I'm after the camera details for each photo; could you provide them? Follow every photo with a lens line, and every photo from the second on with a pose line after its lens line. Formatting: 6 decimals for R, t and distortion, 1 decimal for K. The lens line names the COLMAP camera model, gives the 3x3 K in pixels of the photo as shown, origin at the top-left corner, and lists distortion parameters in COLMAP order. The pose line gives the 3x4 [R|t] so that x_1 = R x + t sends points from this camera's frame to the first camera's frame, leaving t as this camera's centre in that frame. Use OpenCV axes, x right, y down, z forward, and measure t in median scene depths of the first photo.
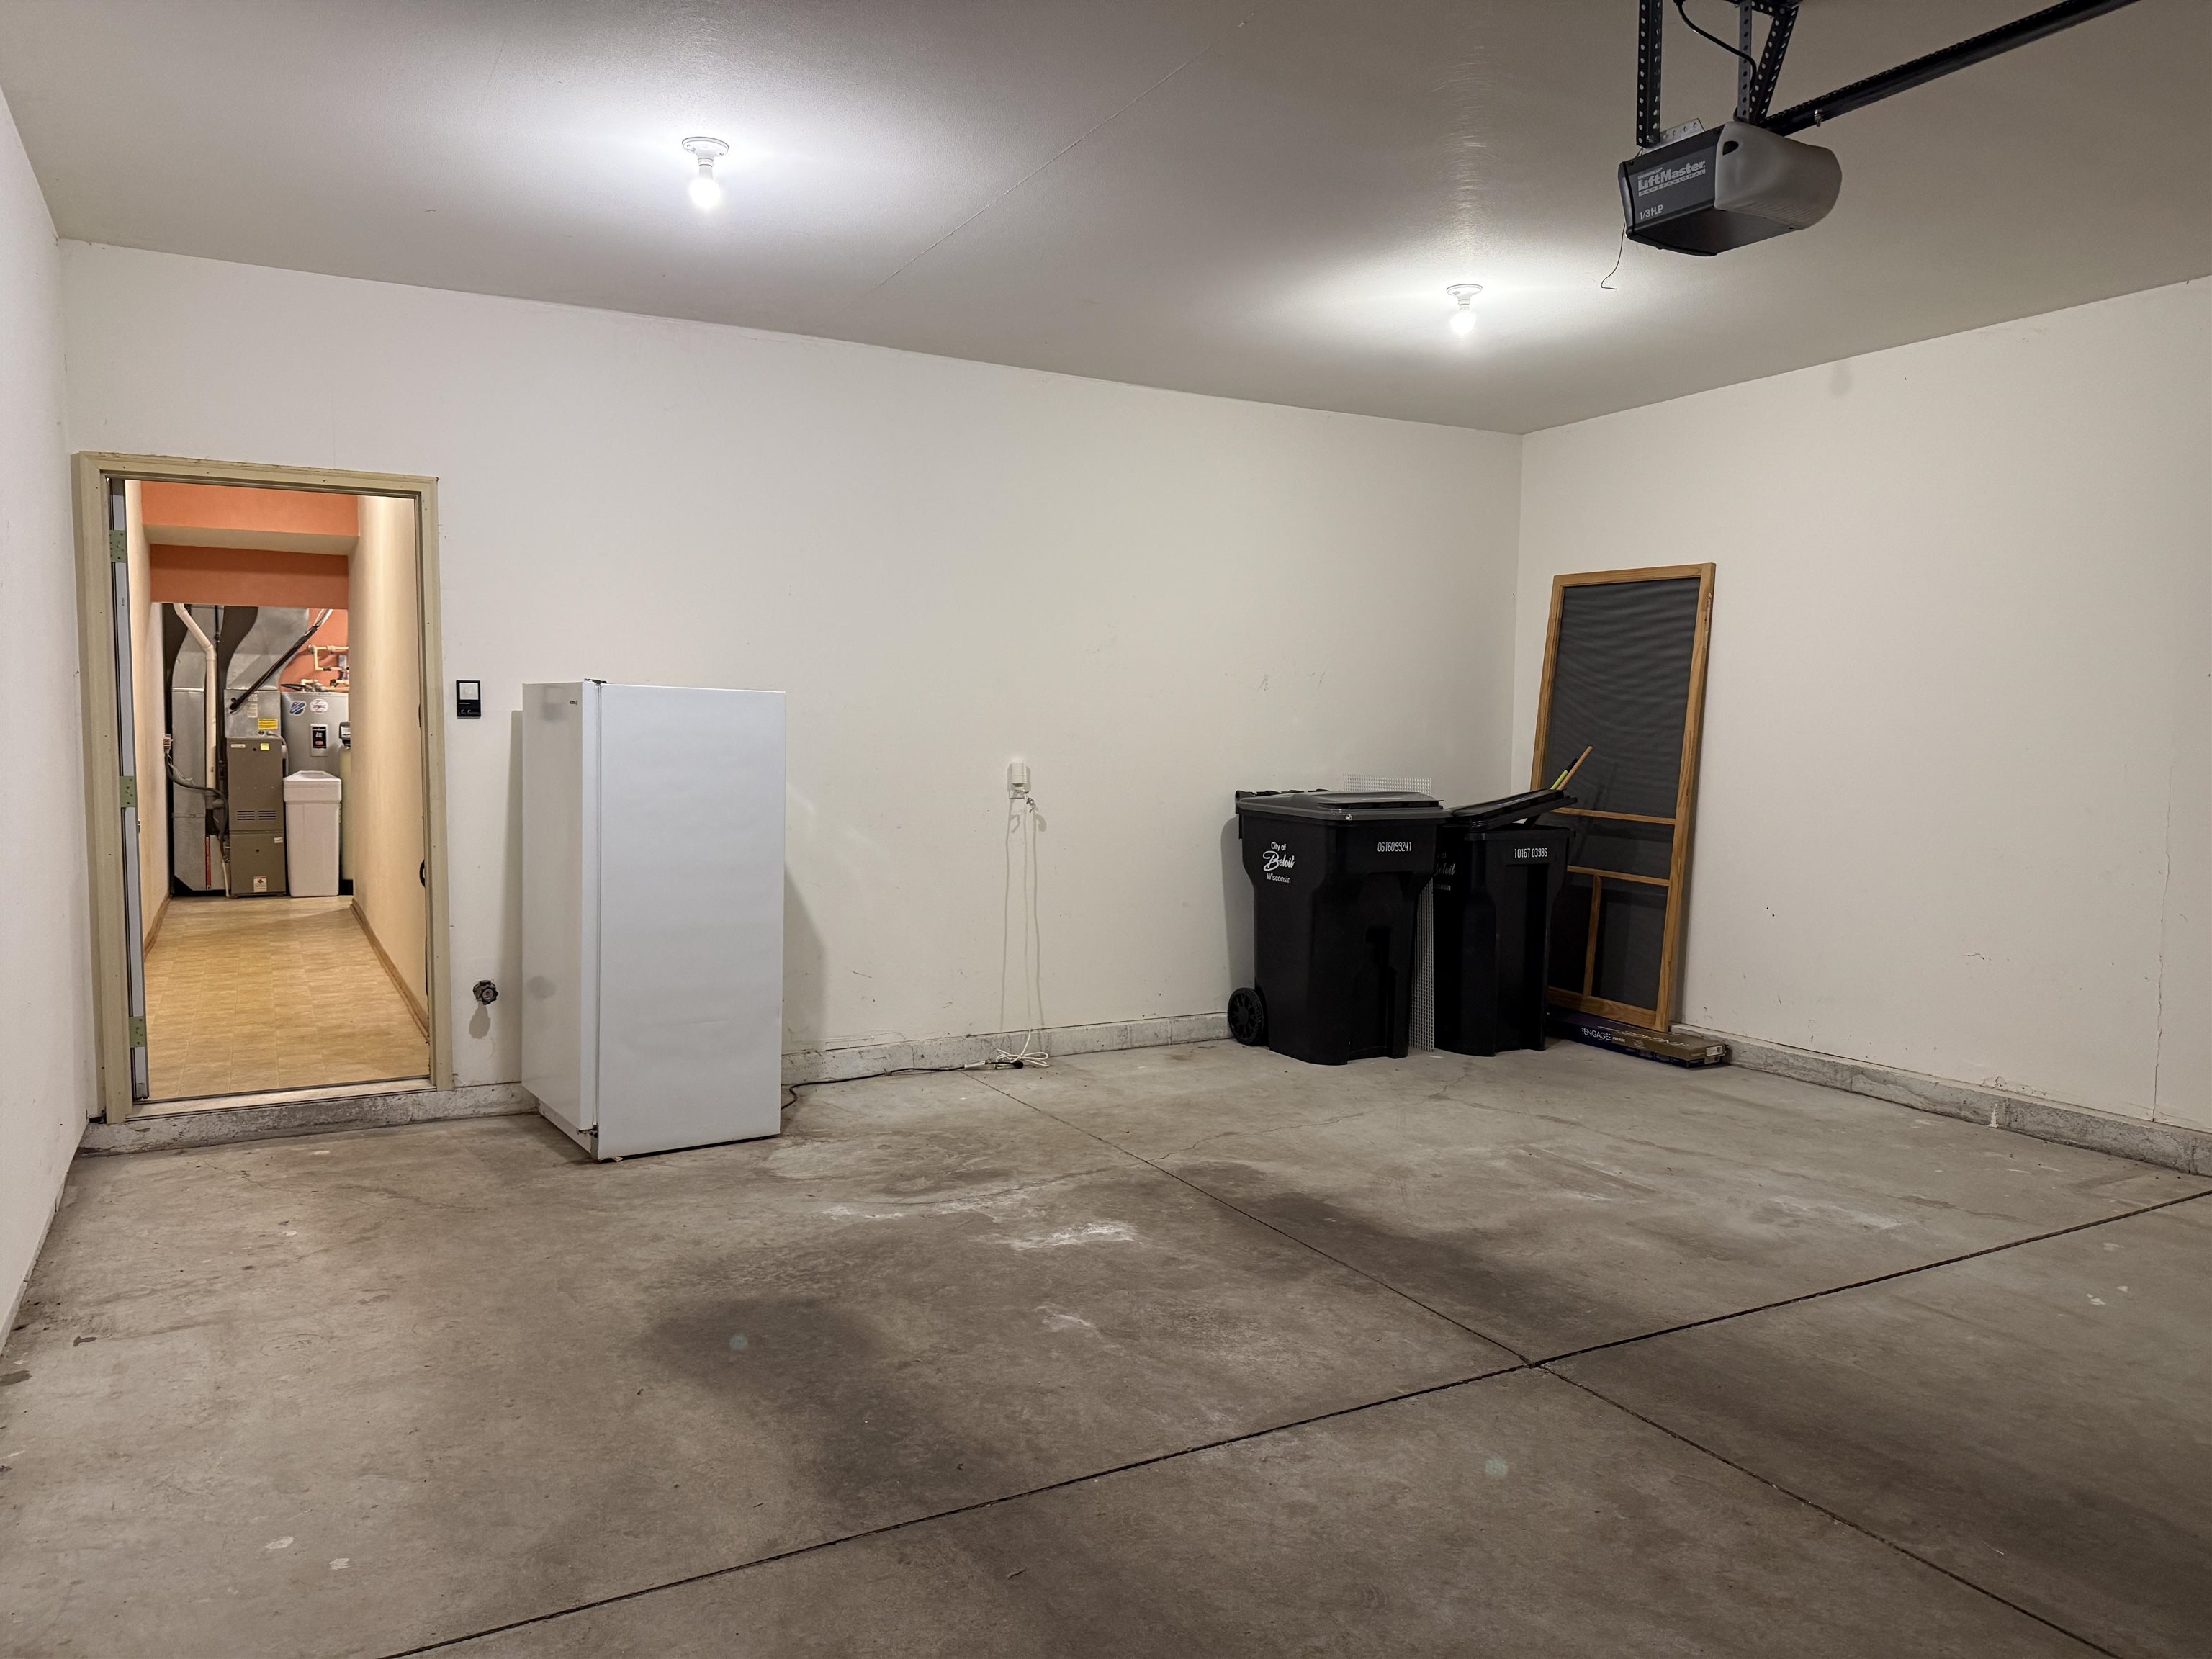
lens RADIAL K [[1554.1, 0, 1097.9], [0, 1554.1, 834.5], [0, 0, 1]] dist [0.085122, -0.097906]
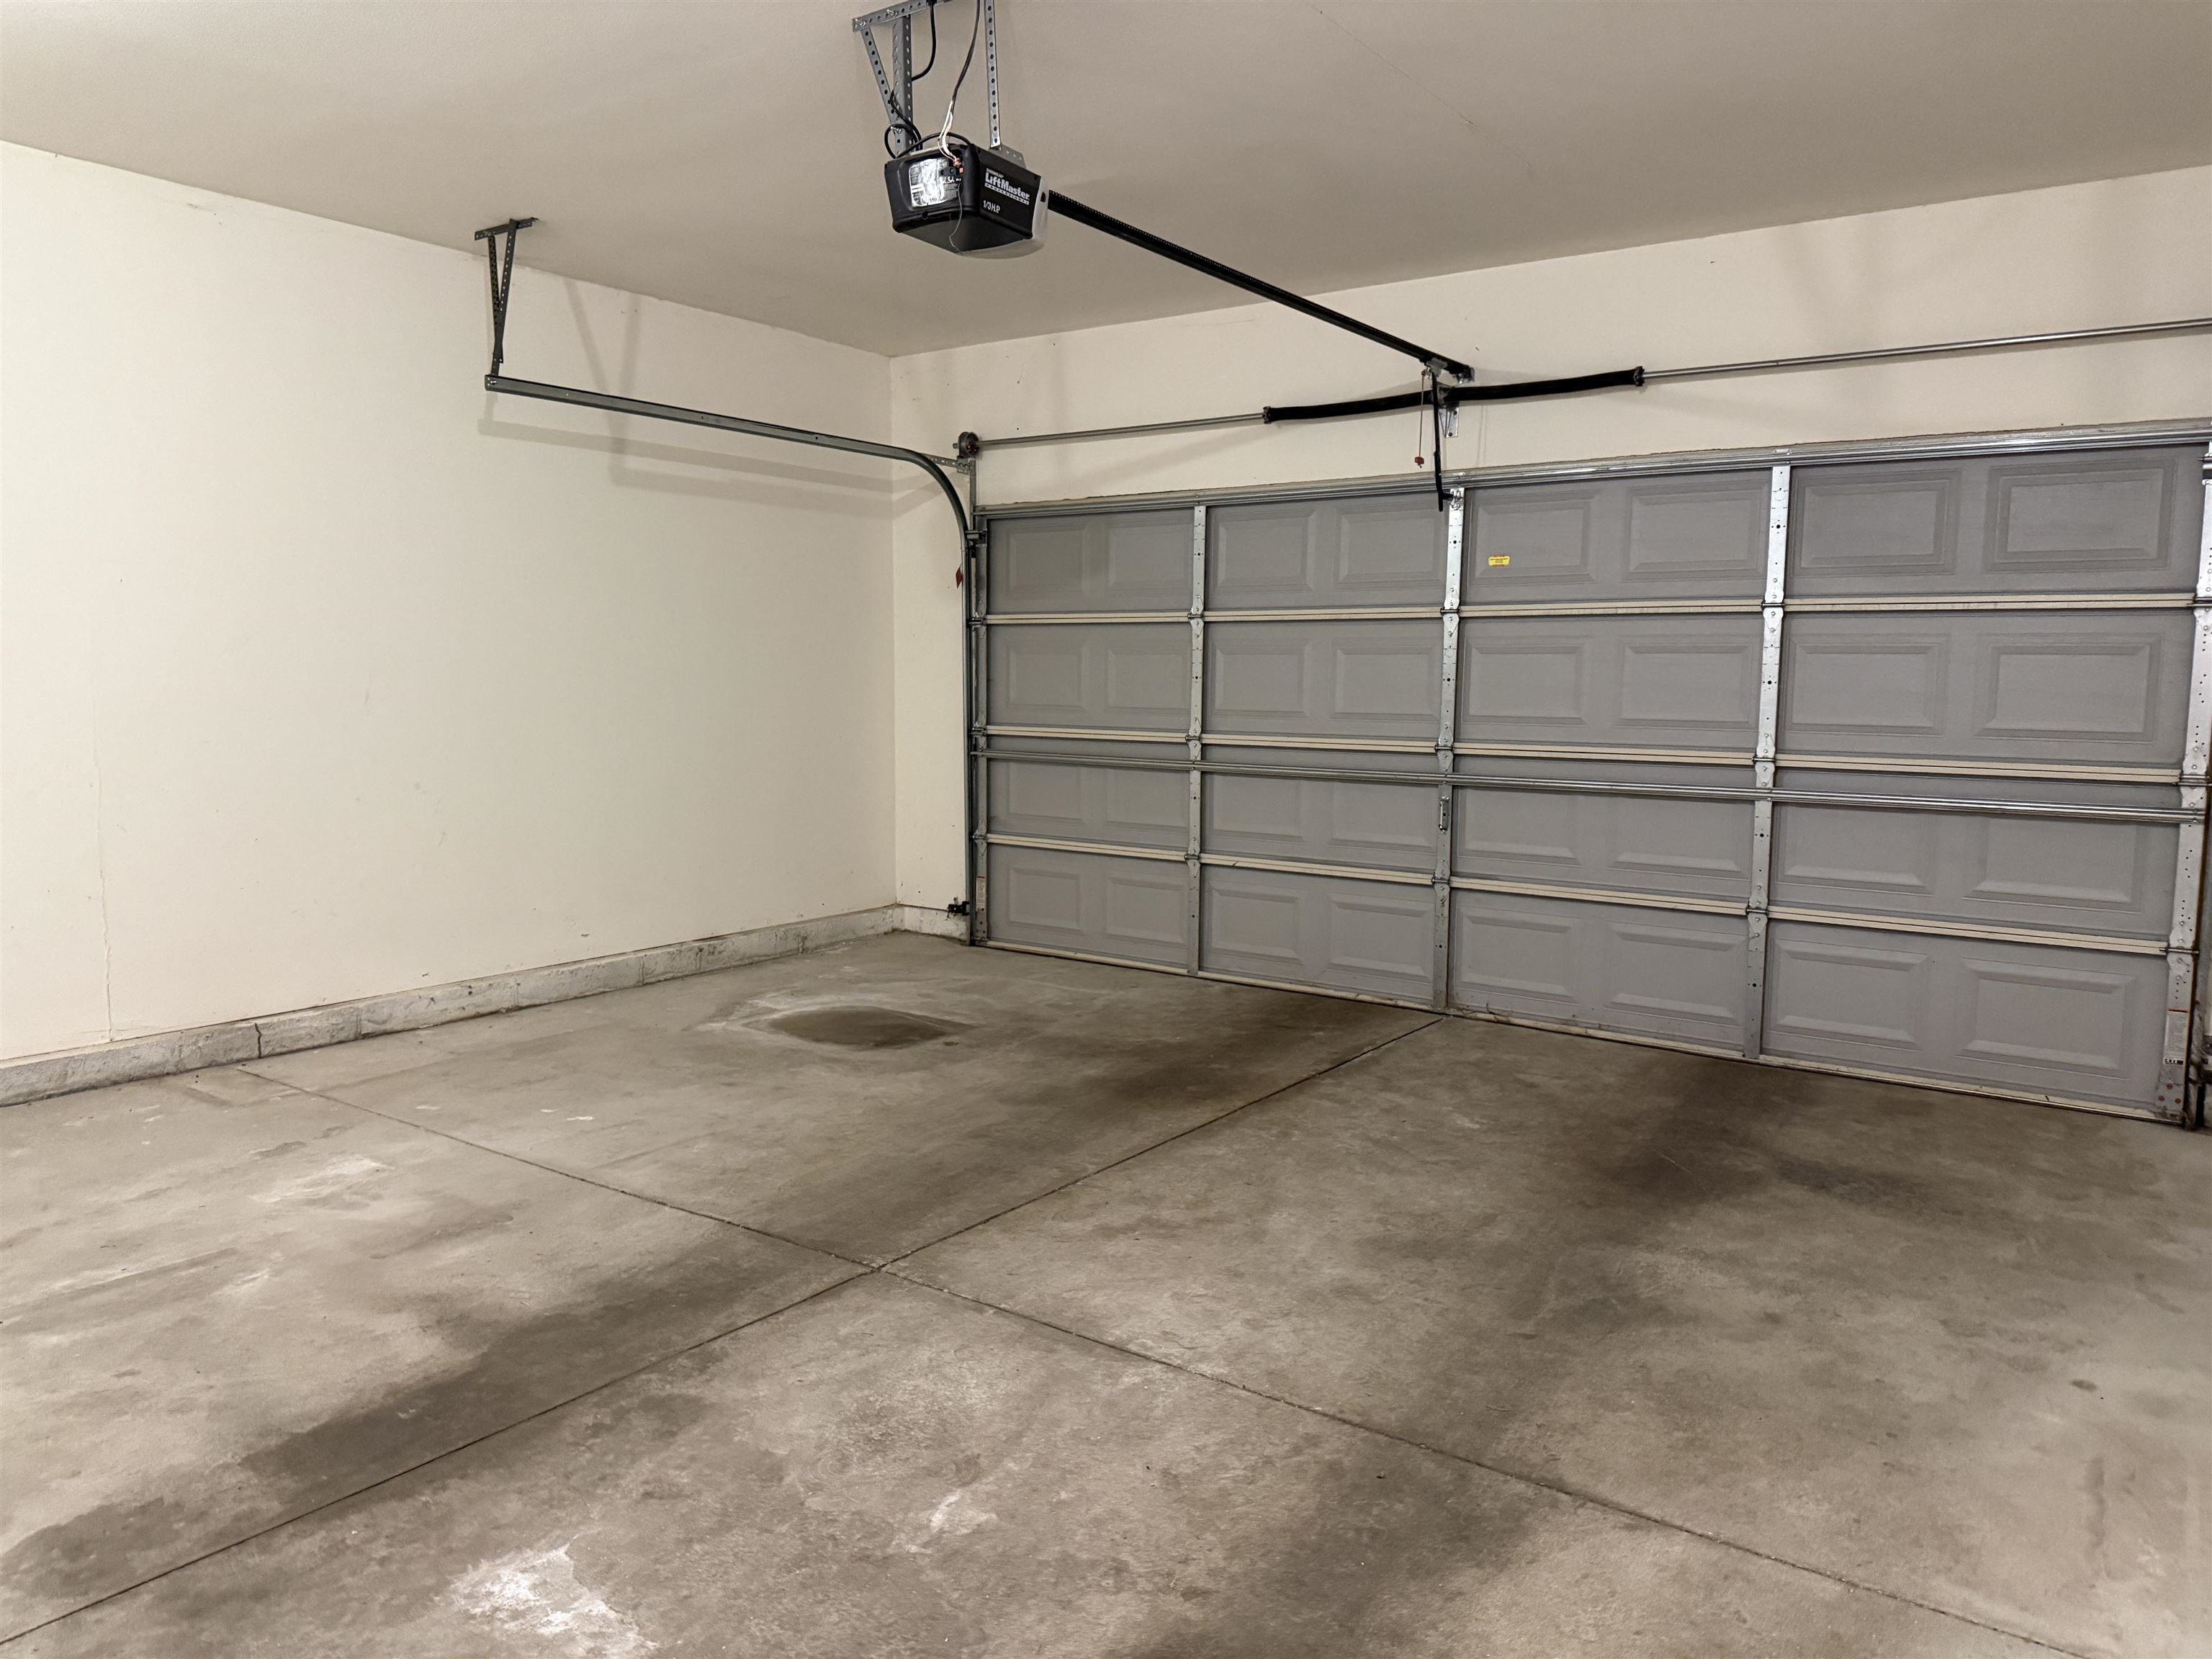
lens RADIAL K [[1554.1, 0, 1097.9], [0, 1554.1, 834.5], [0, 0, 1]] dist [0.085122, -0.097906]
pose [[-0.449574, -0.108341, 0.886649, -0.603232], [0.036690, 0.989540, 0.139517, -0.077091], [-0.892489, 0.095254, -0.440896, 1.165711]]
